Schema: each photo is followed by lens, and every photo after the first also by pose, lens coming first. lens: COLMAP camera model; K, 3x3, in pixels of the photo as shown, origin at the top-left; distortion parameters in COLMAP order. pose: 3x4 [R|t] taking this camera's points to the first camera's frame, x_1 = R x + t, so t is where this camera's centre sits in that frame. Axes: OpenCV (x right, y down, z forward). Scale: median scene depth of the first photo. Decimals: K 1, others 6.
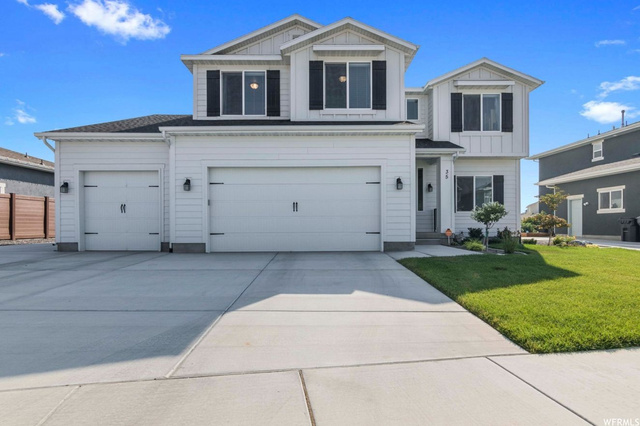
lens RADIAL K [[323.5, 0, 355.5], [0, 323.5, 226.5], [0, 0, 1]] dist [-0.004553, 0.000401]
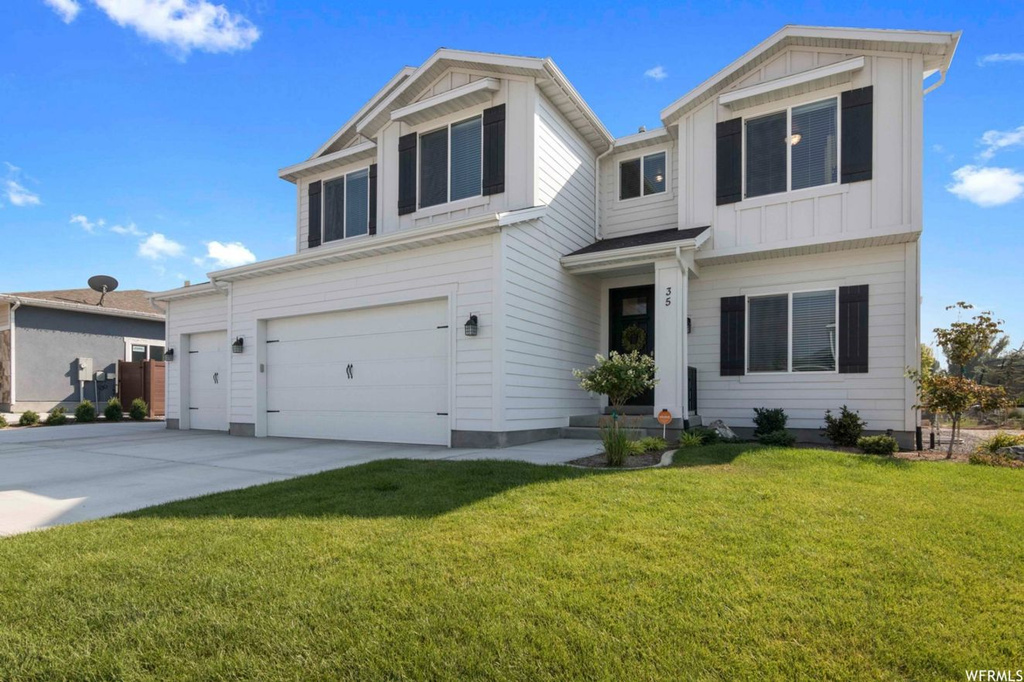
lens RADIAL K [[517.6, 0, 530.9], [0, 517.6, 396.3], [0, 0, 1]] dist [-0.004553, 0.000401]
pose [[0.863418, 0.000799, -0.504488, 0.455172], [-0.007893, 0.999898, -0.011925, -0.001079], [0.504427, 0.014278, 0.863336, 0.211212]]
